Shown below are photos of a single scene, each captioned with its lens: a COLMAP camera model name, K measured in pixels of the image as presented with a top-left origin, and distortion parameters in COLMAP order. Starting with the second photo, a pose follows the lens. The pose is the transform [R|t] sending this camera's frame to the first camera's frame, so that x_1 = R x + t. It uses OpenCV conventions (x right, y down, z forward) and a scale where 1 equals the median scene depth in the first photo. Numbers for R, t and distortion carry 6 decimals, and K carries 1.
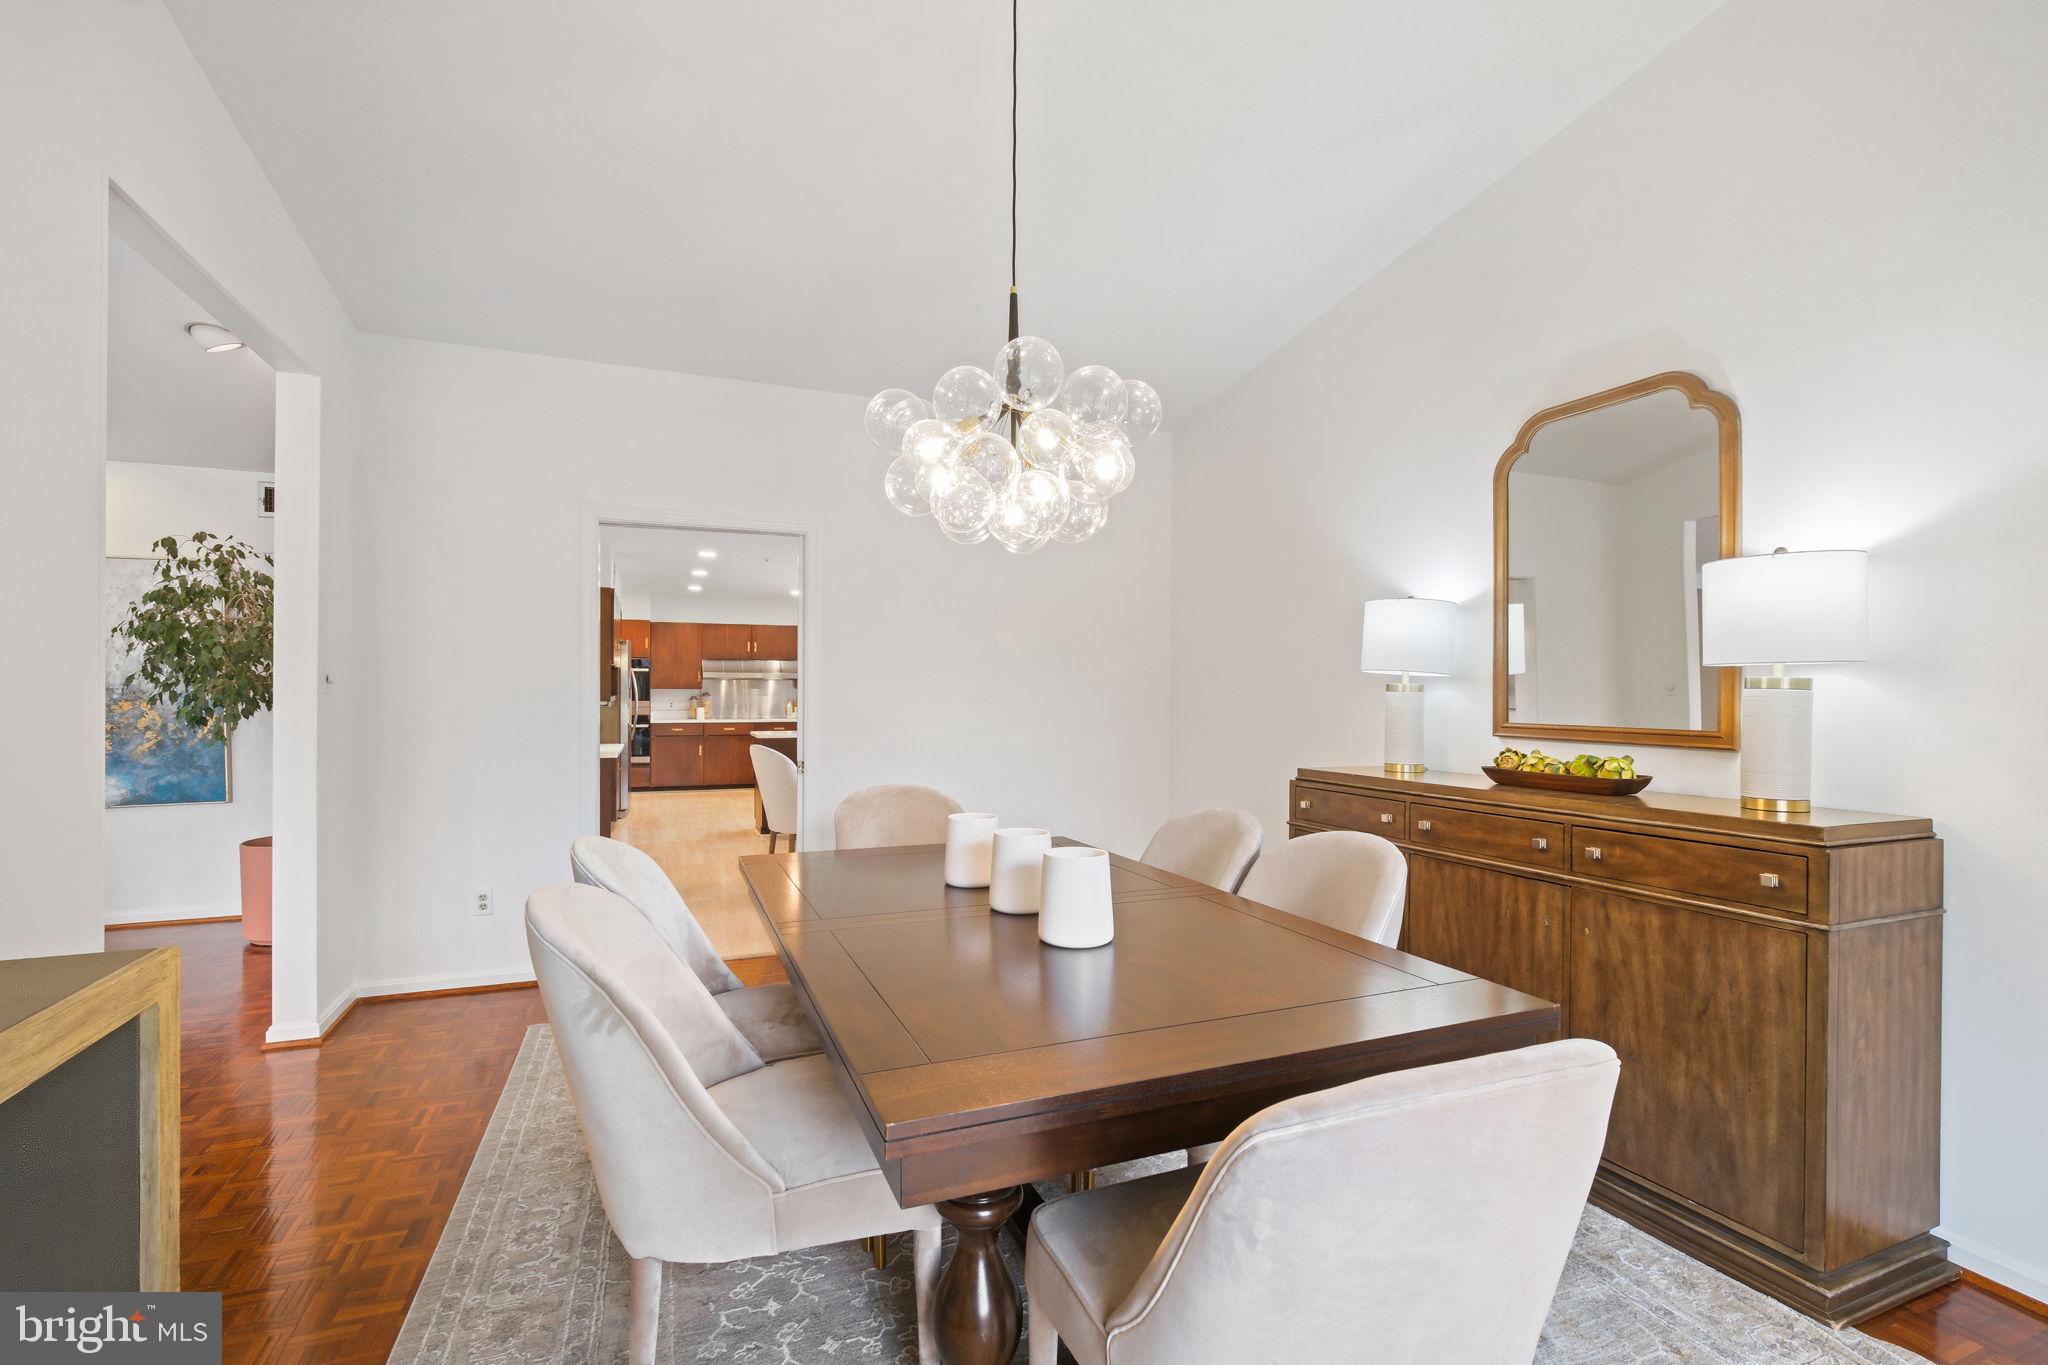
lens RADIAL K [[899.5, 0, 1012.3], [0, 899.5, 696.7], [0, 0, 1]] dist [-0.000106, -0.000299]
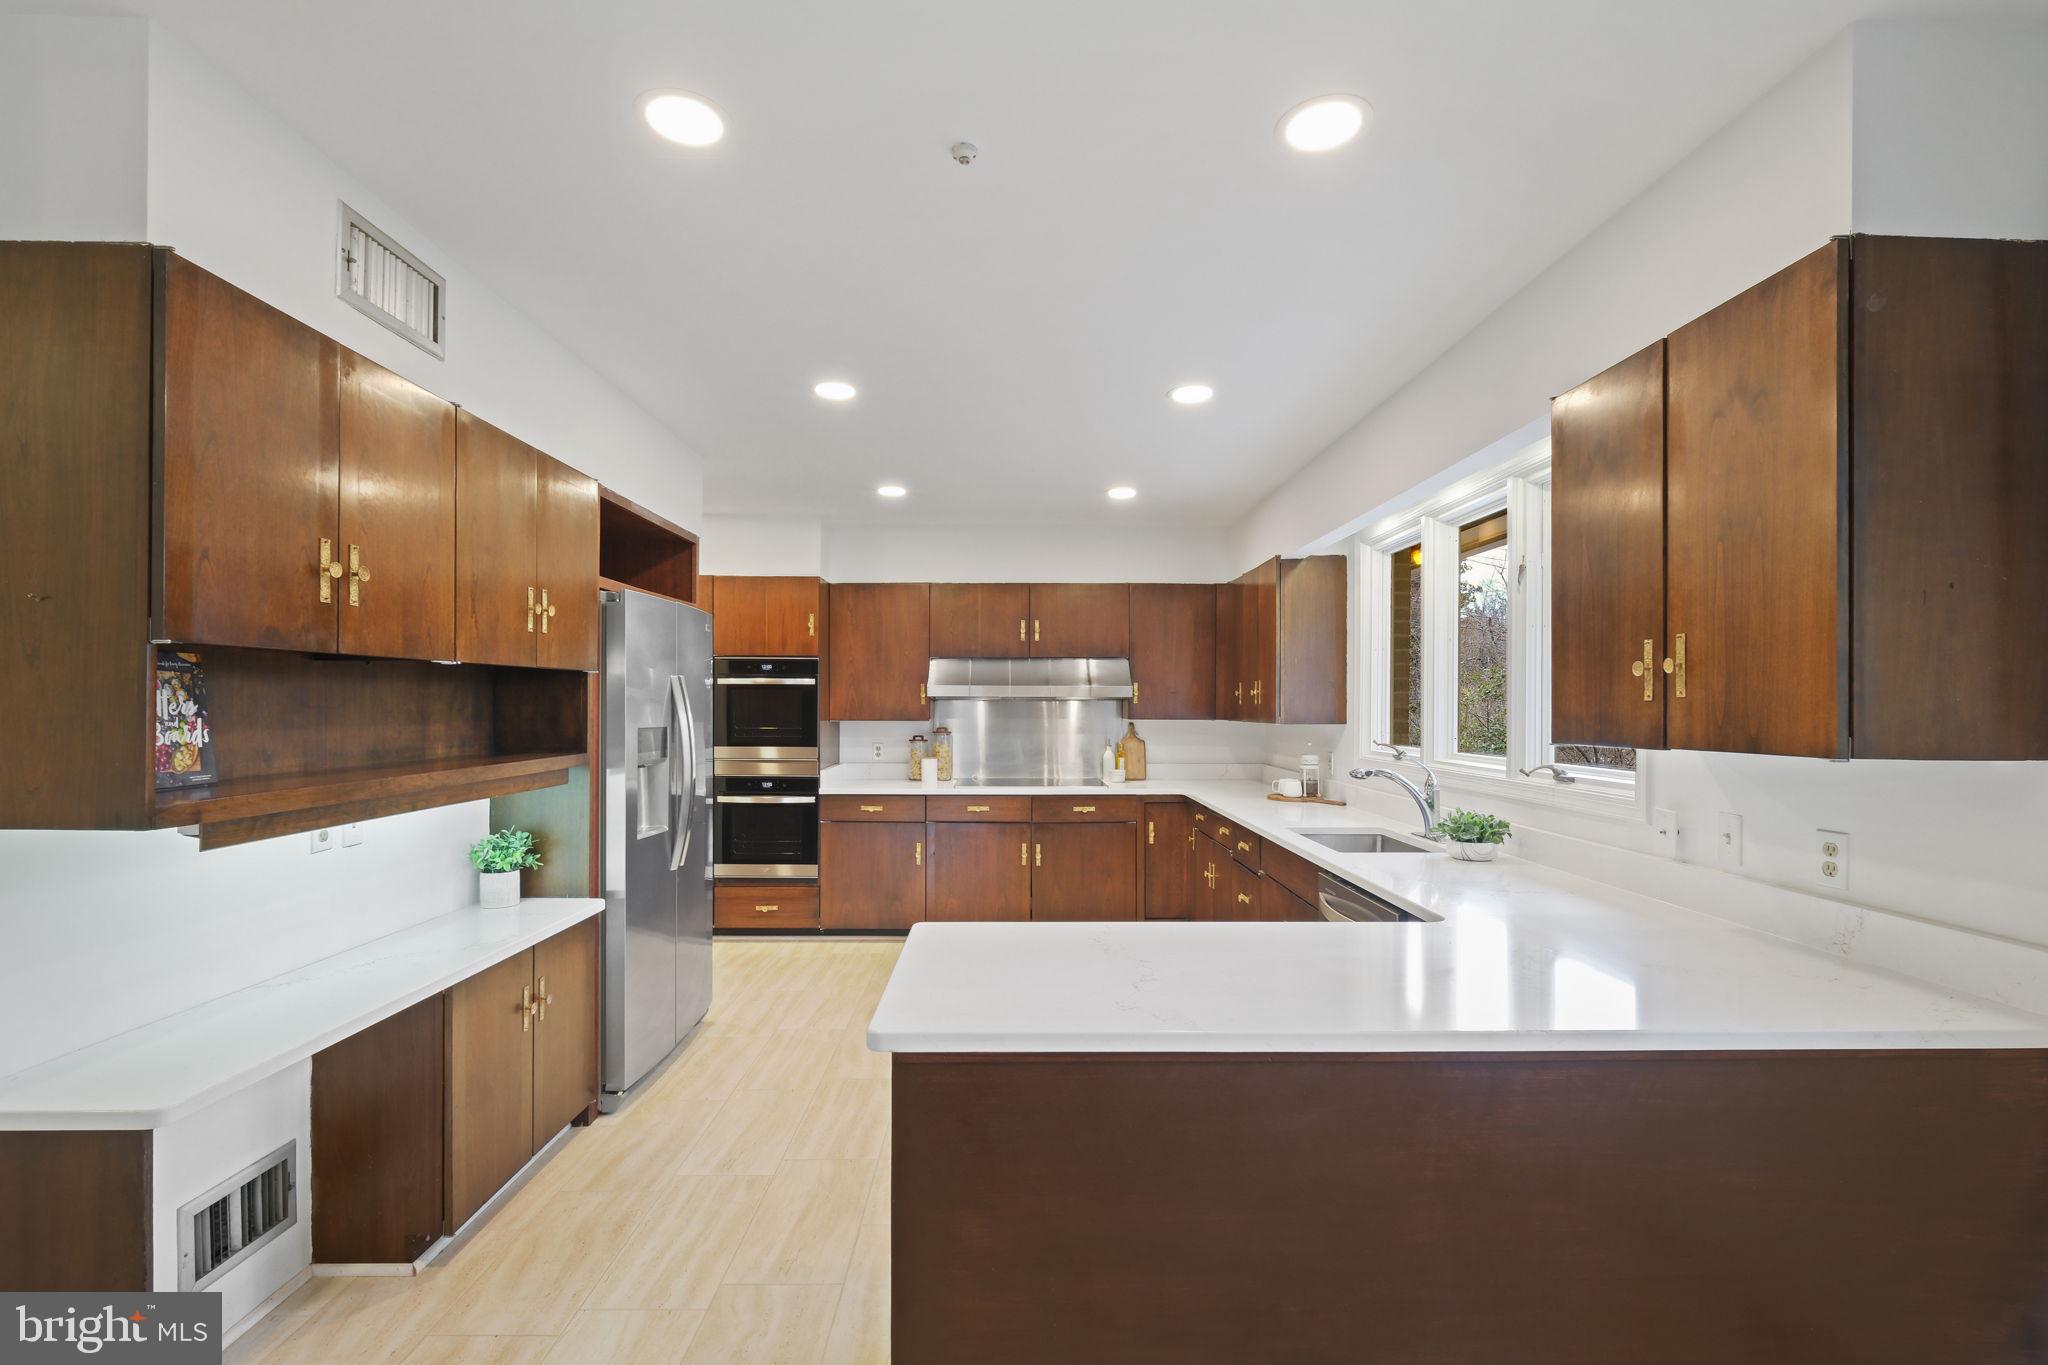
lens RADIAL K [[899.5, 0, 1020.0], [0, 899.5, 709.1], [0, 0, 1]] dist [-0.000106, -0.000299]
pose [[0.934622, -0.005288, -0.355604, -0.130395], [0.001819, 0.999947, -0.010089, -0.009948], [0.355638, 0.008782, 0.934582, 0.573766]]
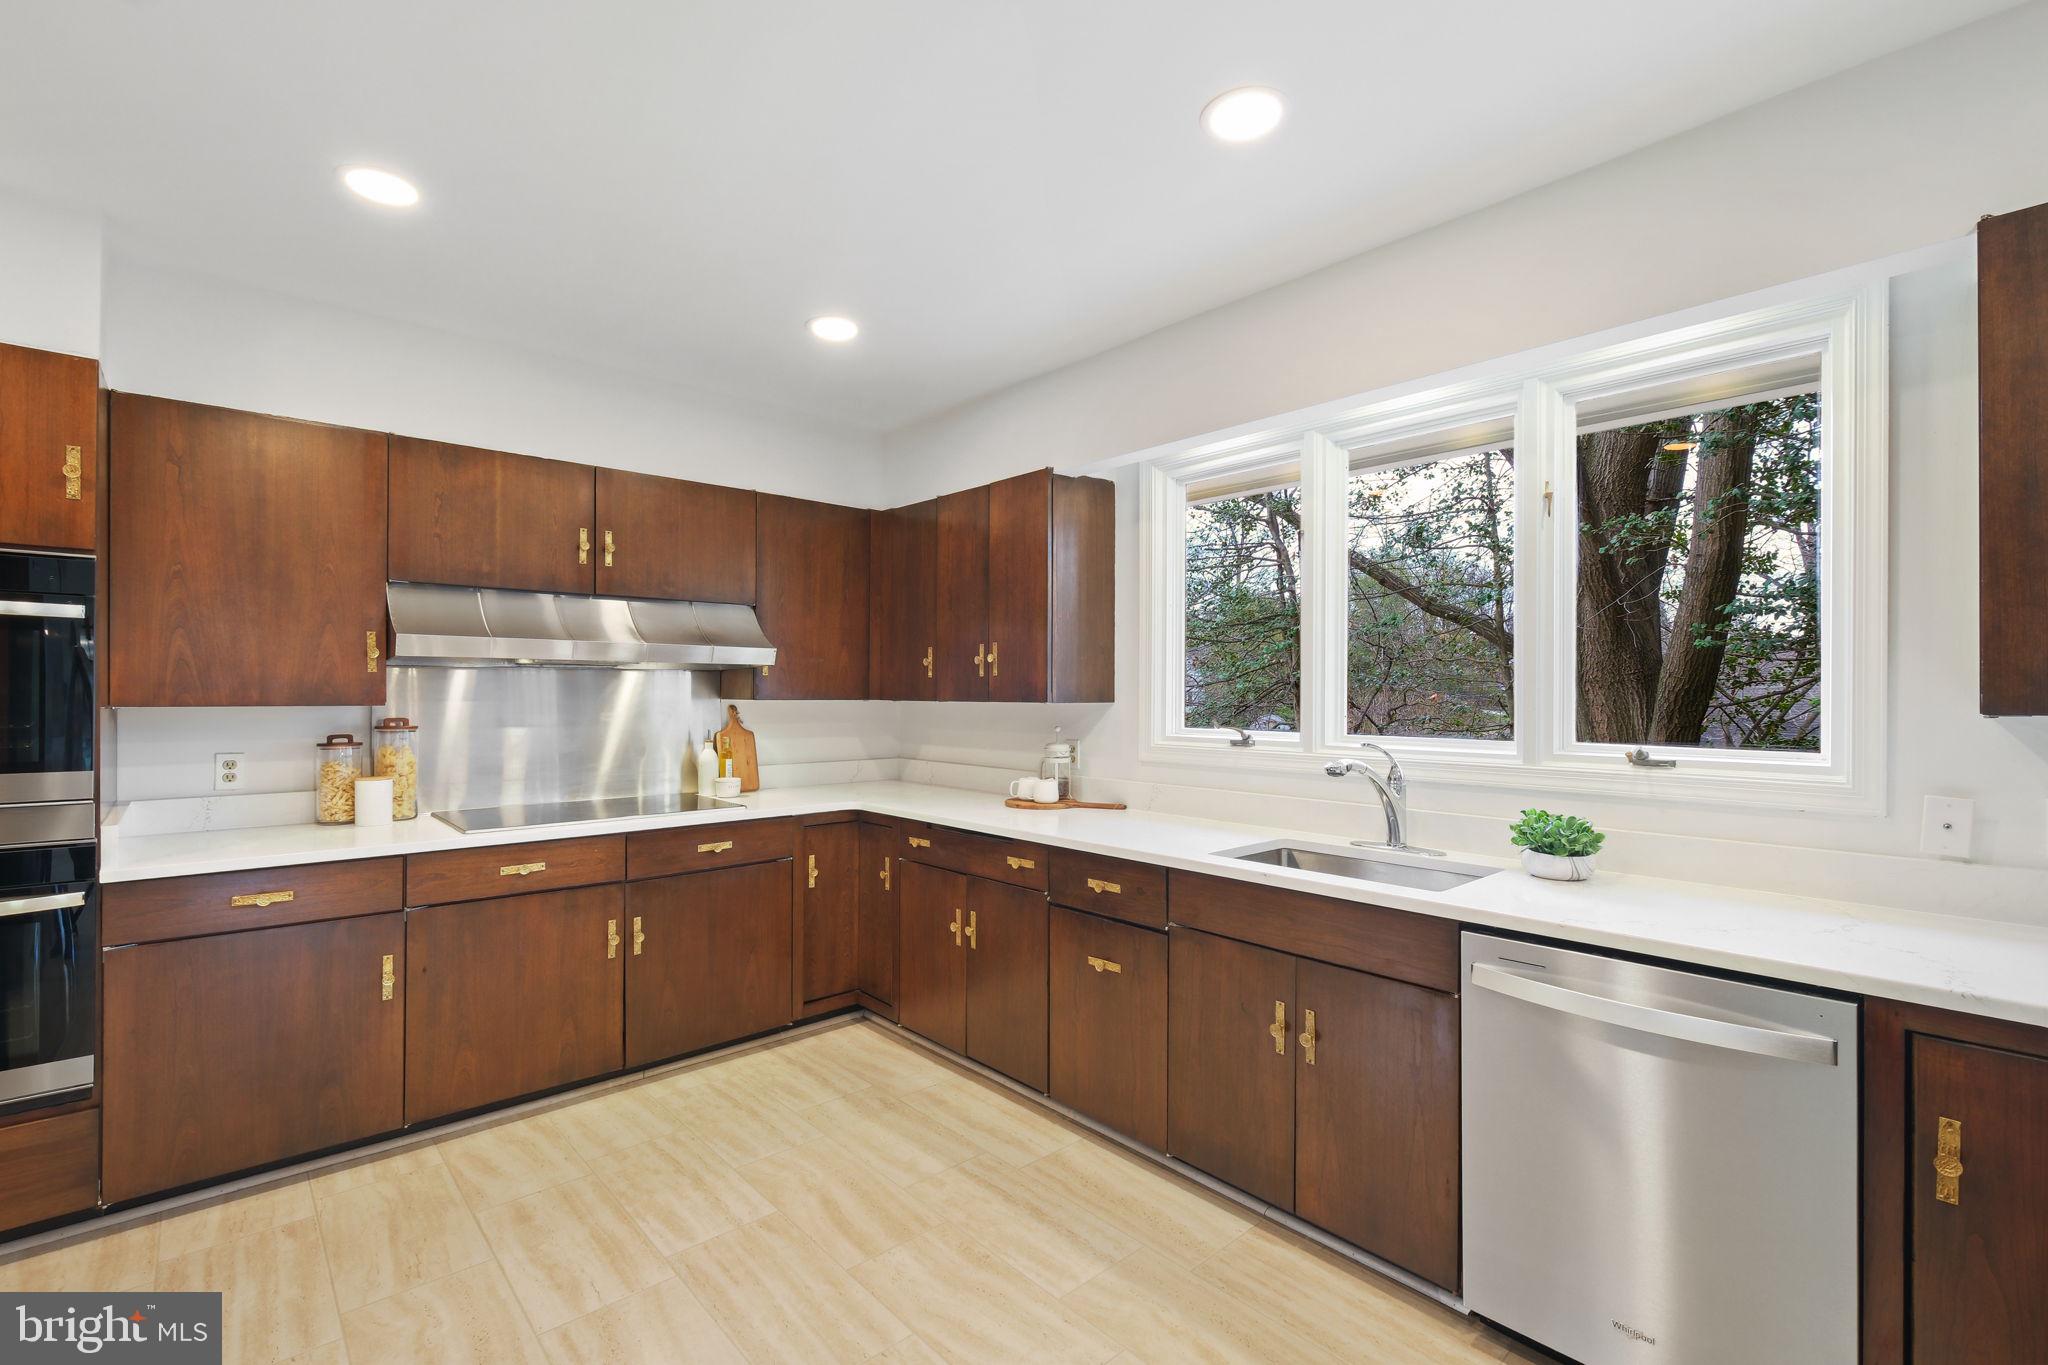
lens RADIAL K [[899.5, 0, 1007.4], [0, 899.5, 692.4], [0, 0, 1]] dist [-0.000106, -0.000299]
pose [[0.937870, -0.006951, 0.346917, -0.273970], [0.010636, 0.999905, -0.008721, -0.008125], [-0.346823, 0.011869, 0.937855, 0.719904]]
